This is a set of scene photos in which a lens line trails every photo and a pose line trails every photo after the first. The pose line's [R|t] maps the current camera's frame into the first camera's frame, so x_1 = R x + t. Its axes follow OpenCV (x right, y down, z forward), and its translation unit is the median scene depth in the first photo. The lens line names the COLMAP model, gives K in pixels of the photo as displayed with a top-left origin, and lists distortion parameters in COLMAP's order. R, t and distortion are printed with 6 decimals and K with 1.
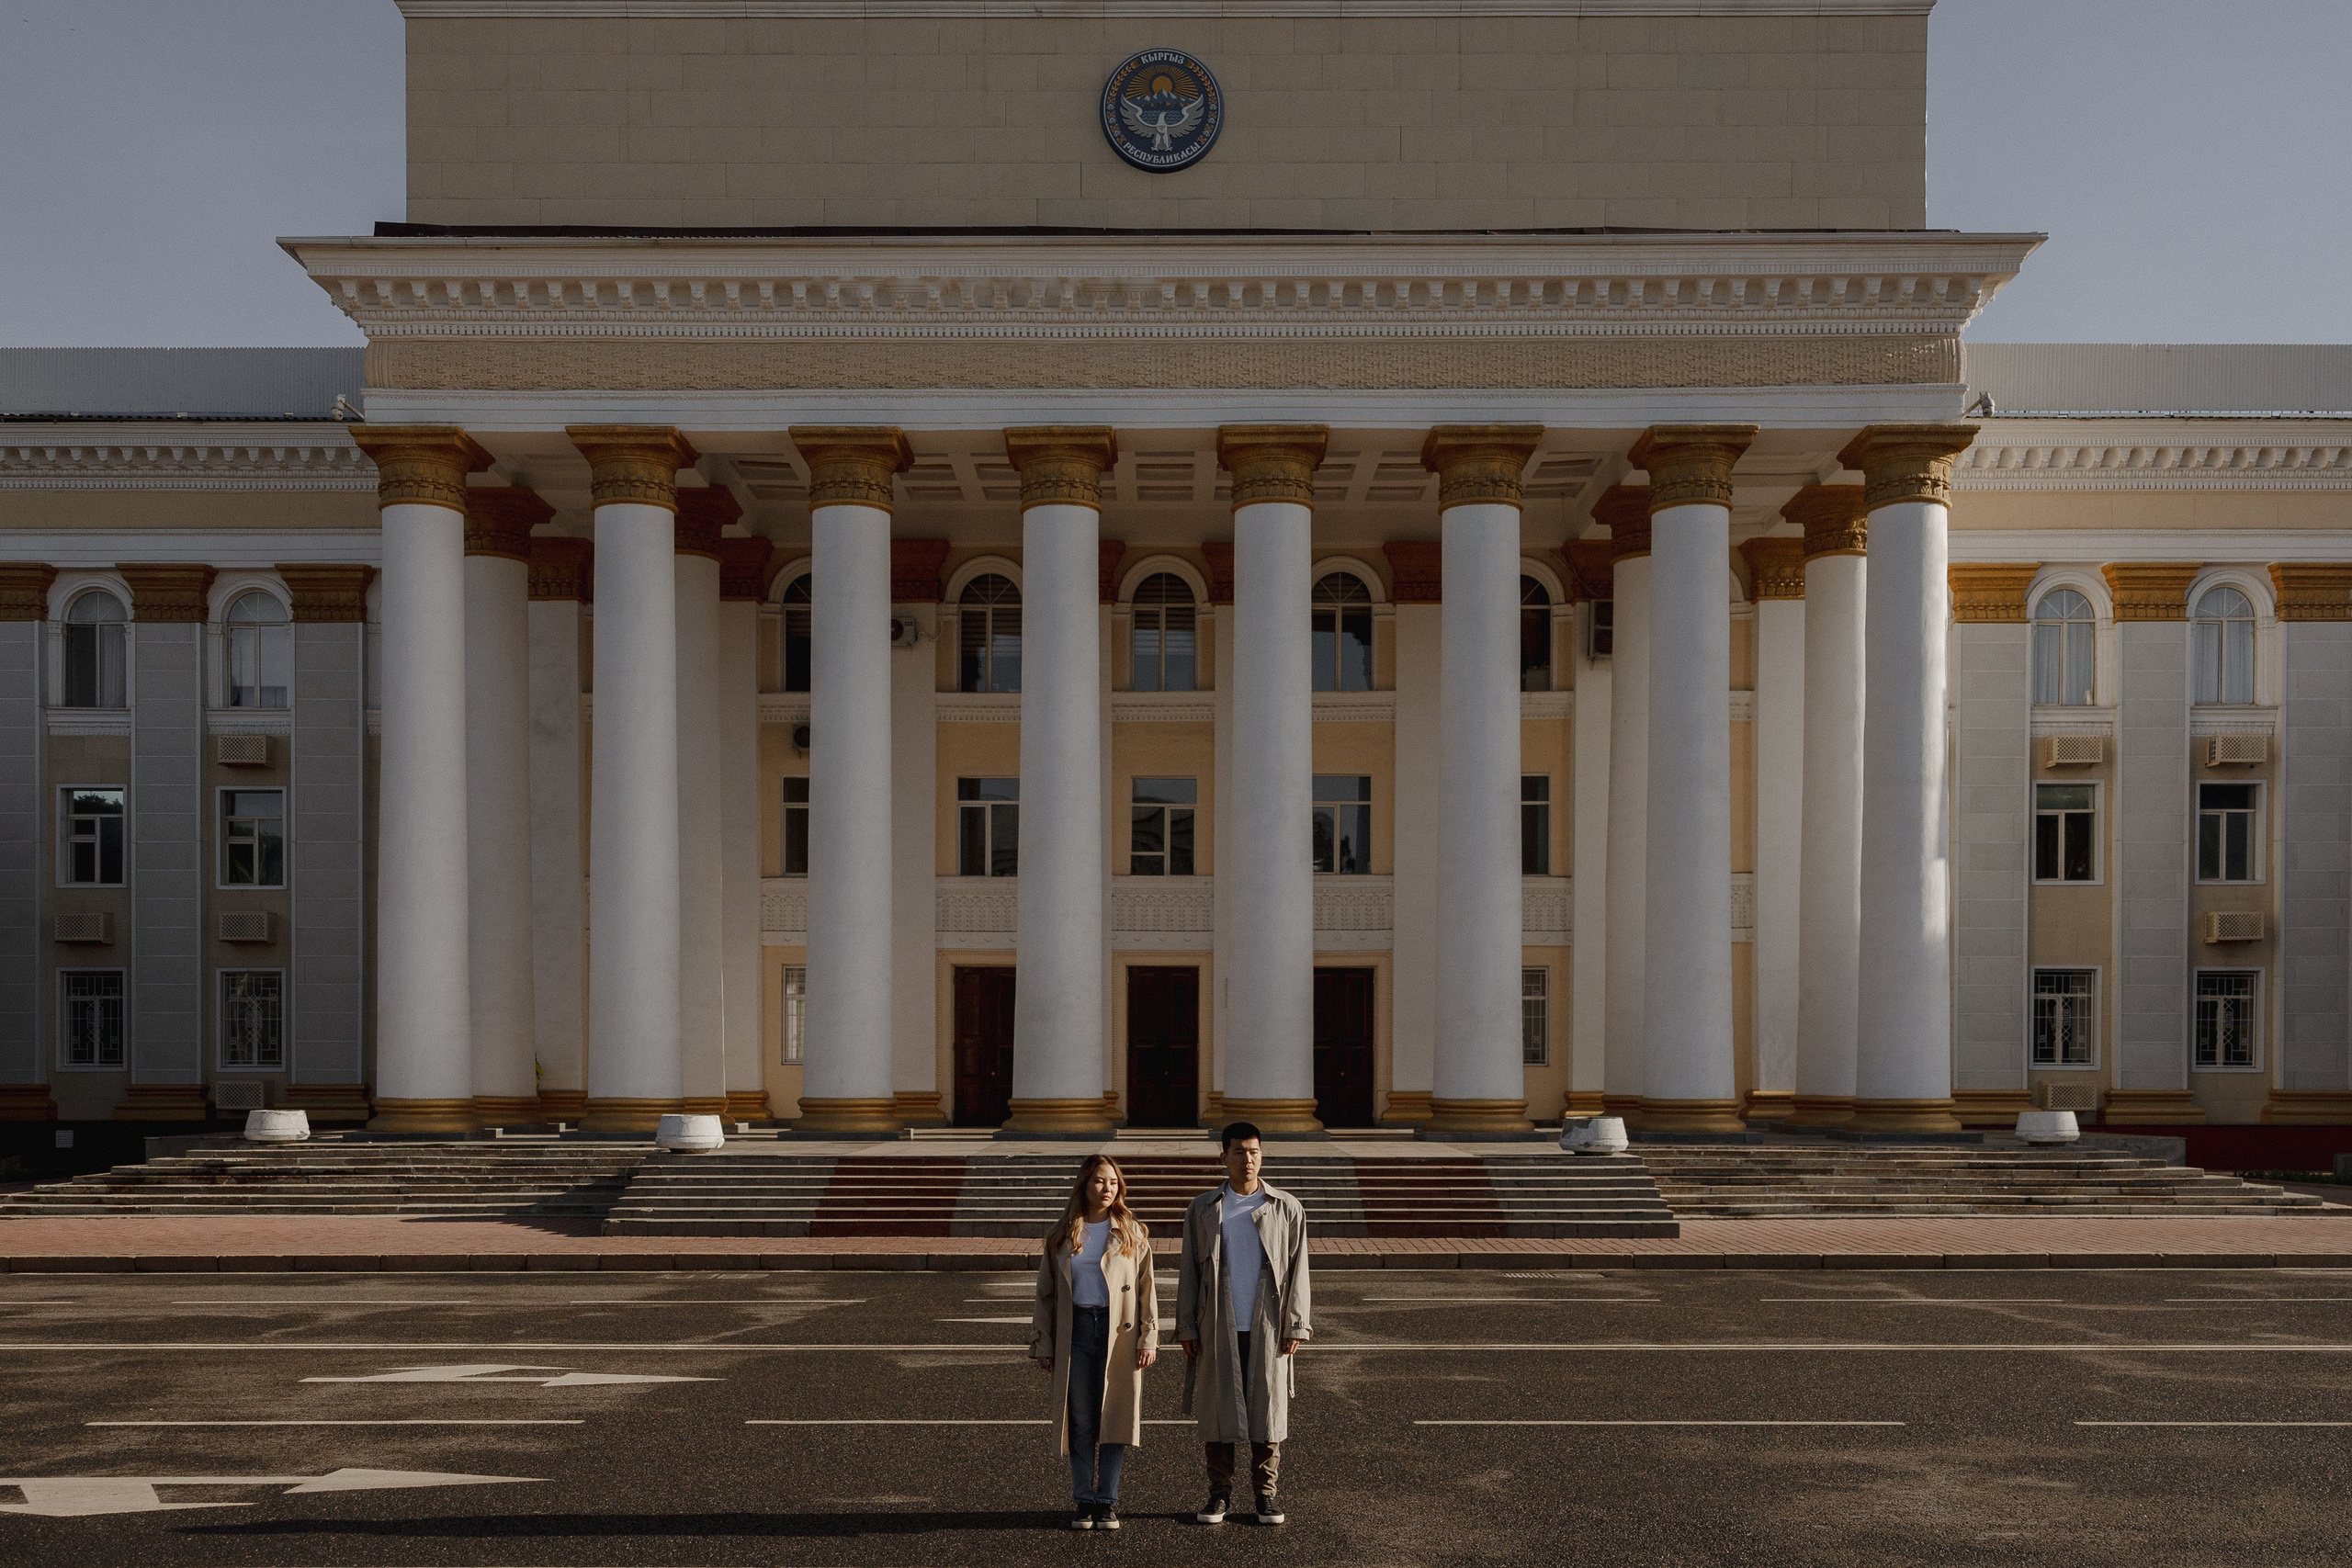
lens RADIAL K [[2245.7, 0, 1104.3], [0, 2245.7, 1167.8], [0, 0, 1]] dist [0.013502, 0.005111]
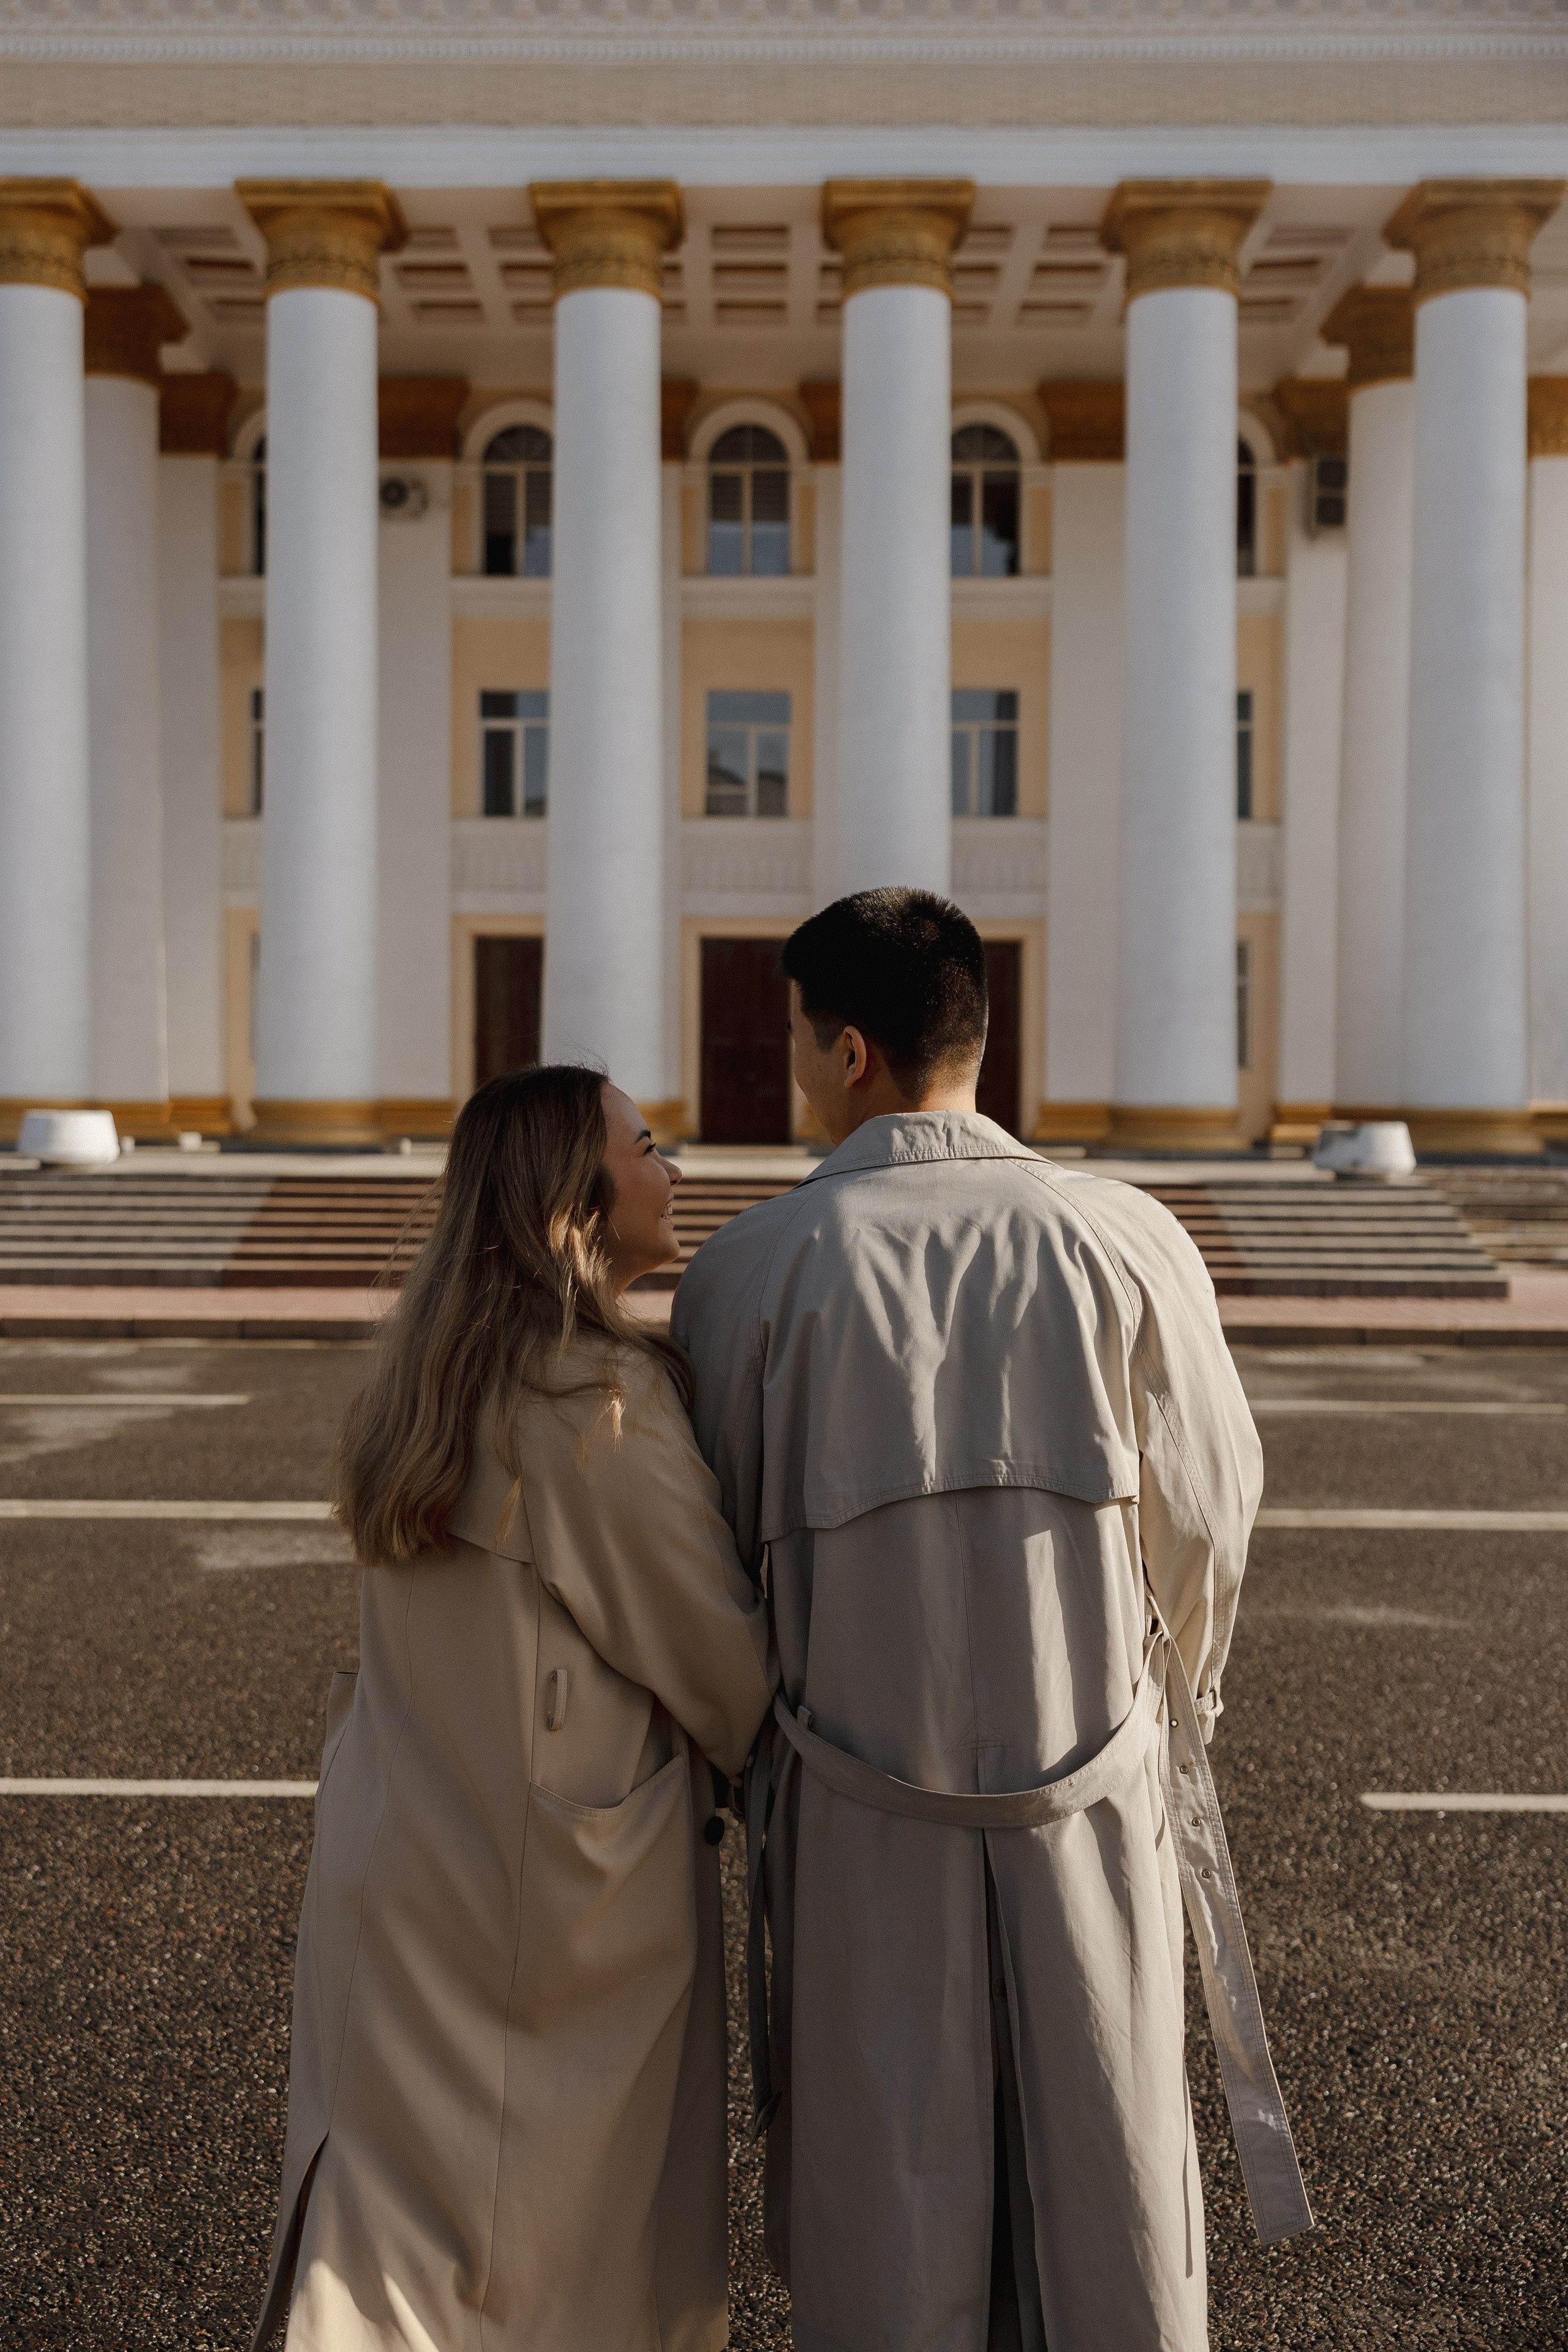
lens RADIAL K [[2313.8, 0, 672.6], [0, 2313.8, 1159.4], [0, 0, 1]] dist [0.022059, 0.004447]
pose [[0.999948, 0.005138, -0.008803, 0.010269], [-0.005346, 0.999704, -0.023735, 0.005664], [0.008678, 0.023781, 0.999680, 0.250427]]
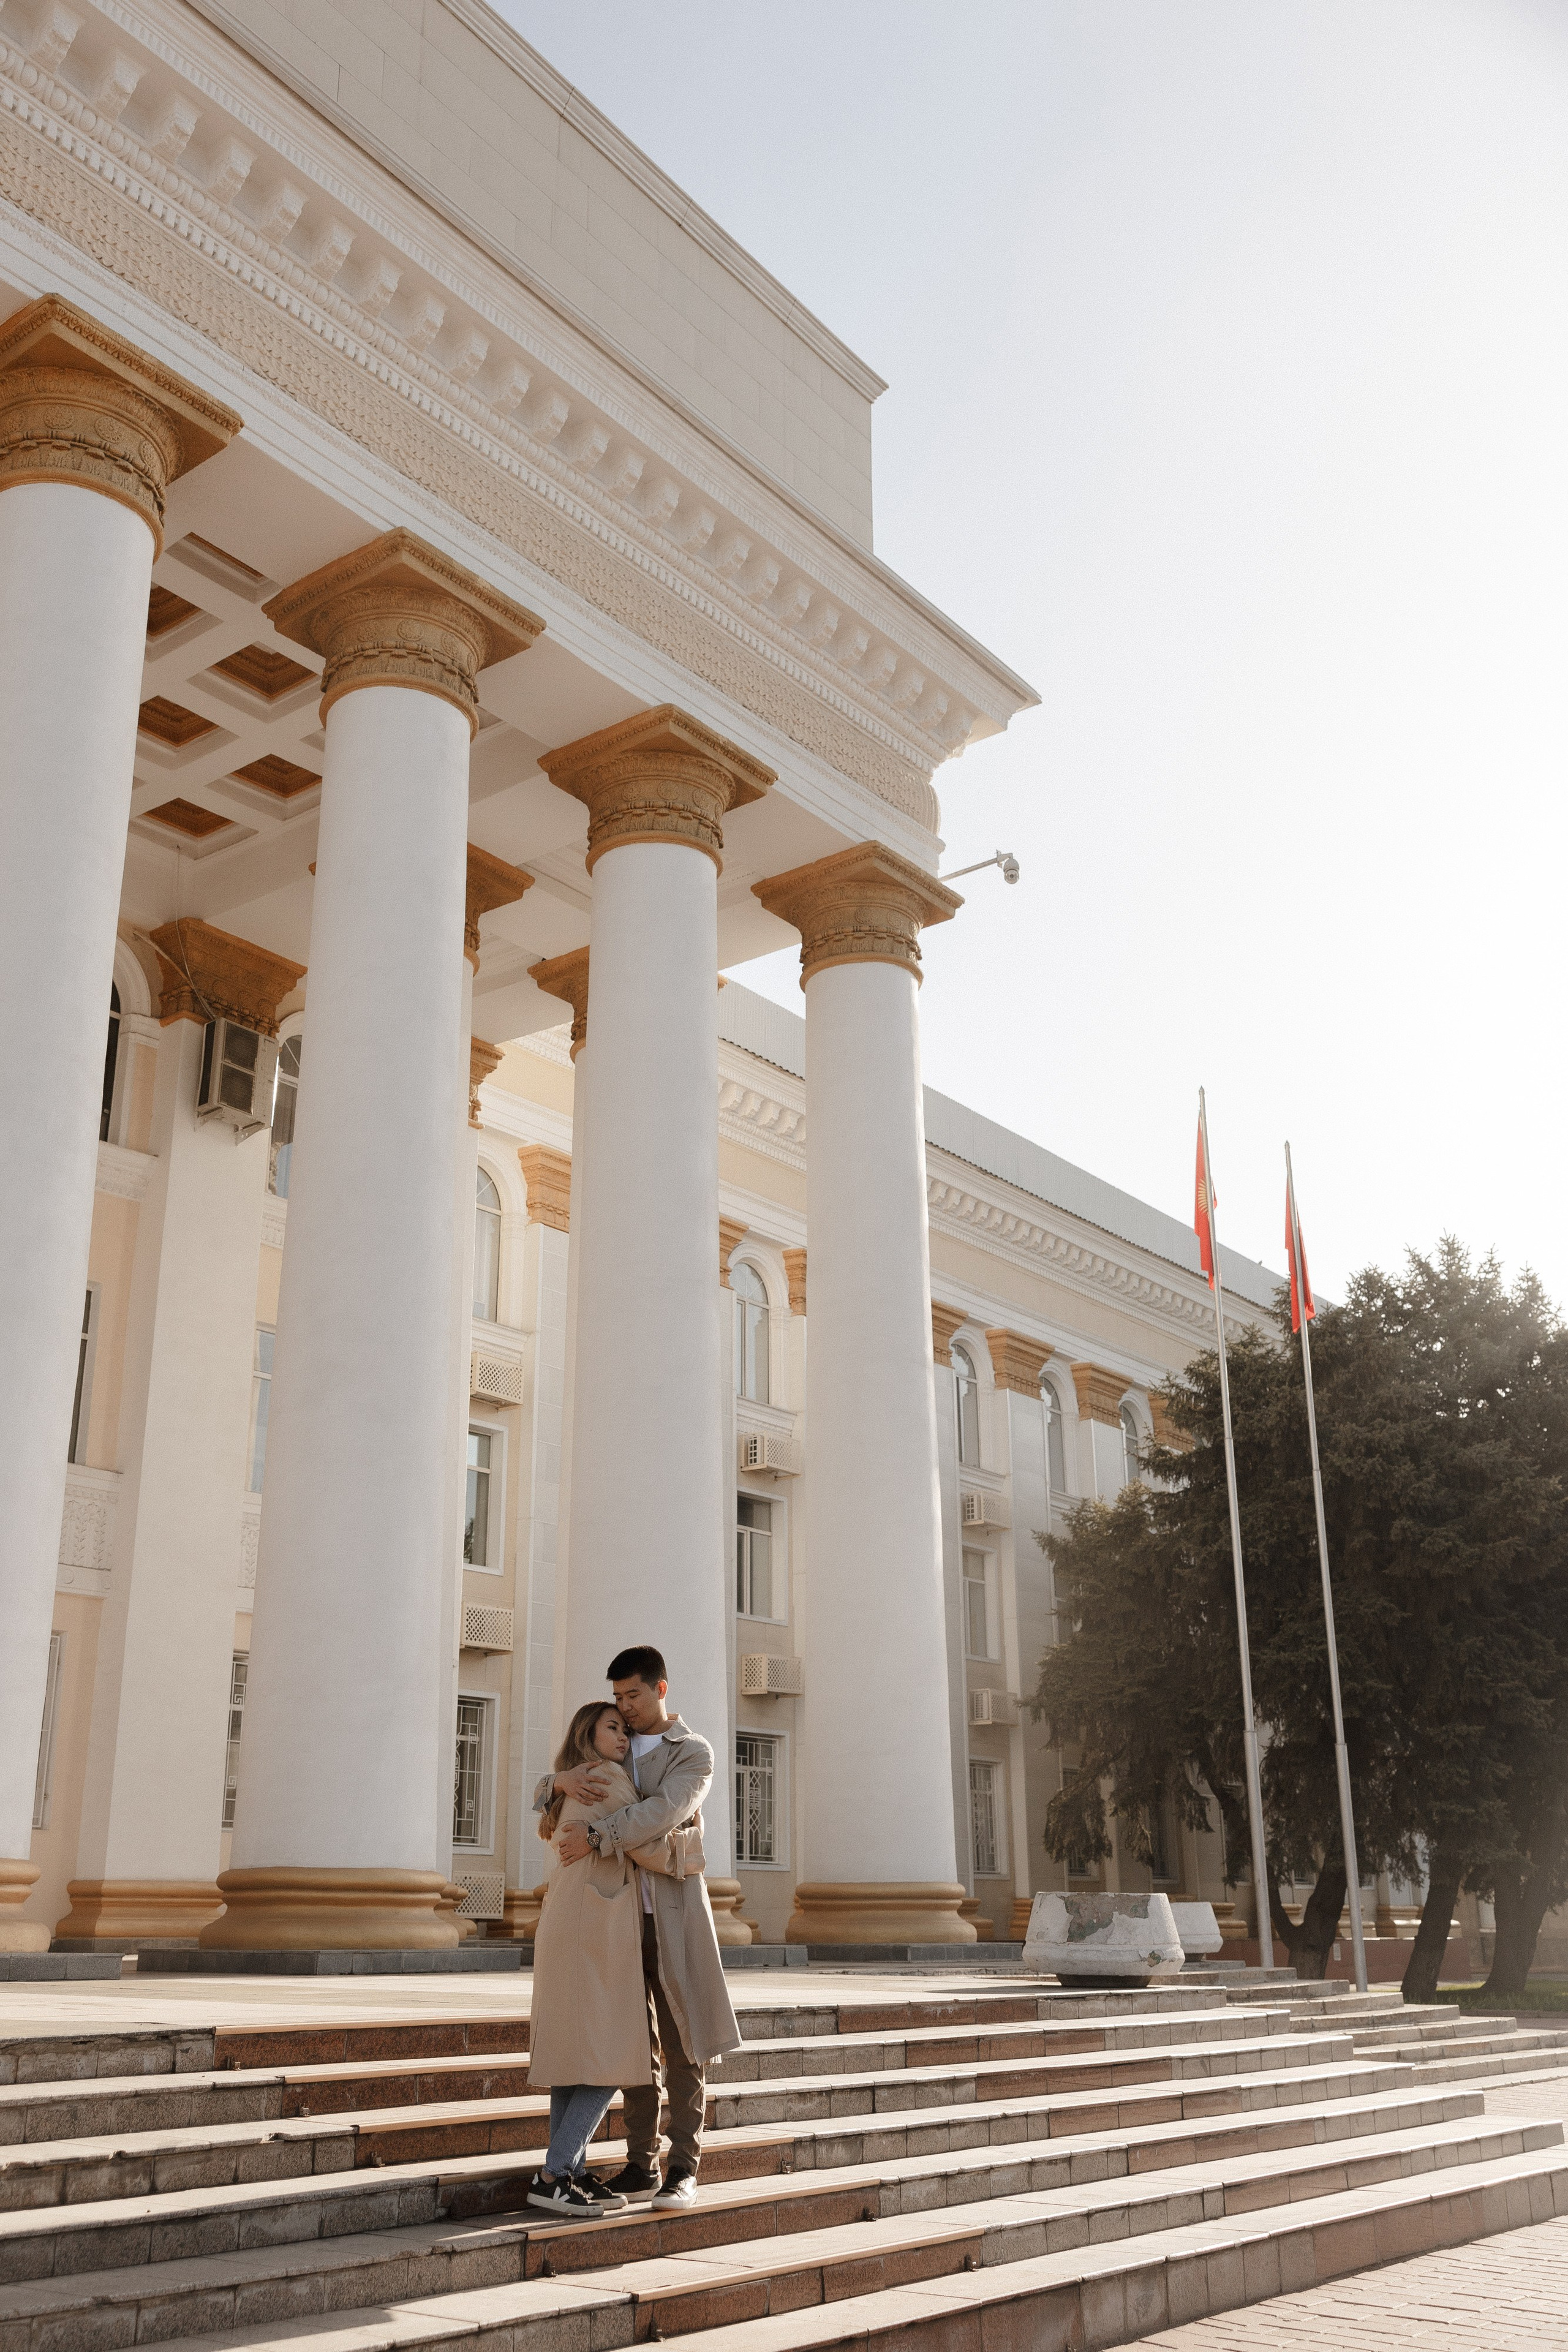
lens RADIAL K [[2159.3, 0, 784.2], [0, 2159.3, 1213.0], [0, 0, 1]] dist [0.003289, 0.001030]
pose [[0.601855, 0.247256, 0.759365, -0.140427], [0.037159, 0.941163, -0.335903, -0.006537], [-0.797740, 0.230382, 0.557257, 0.673382]]
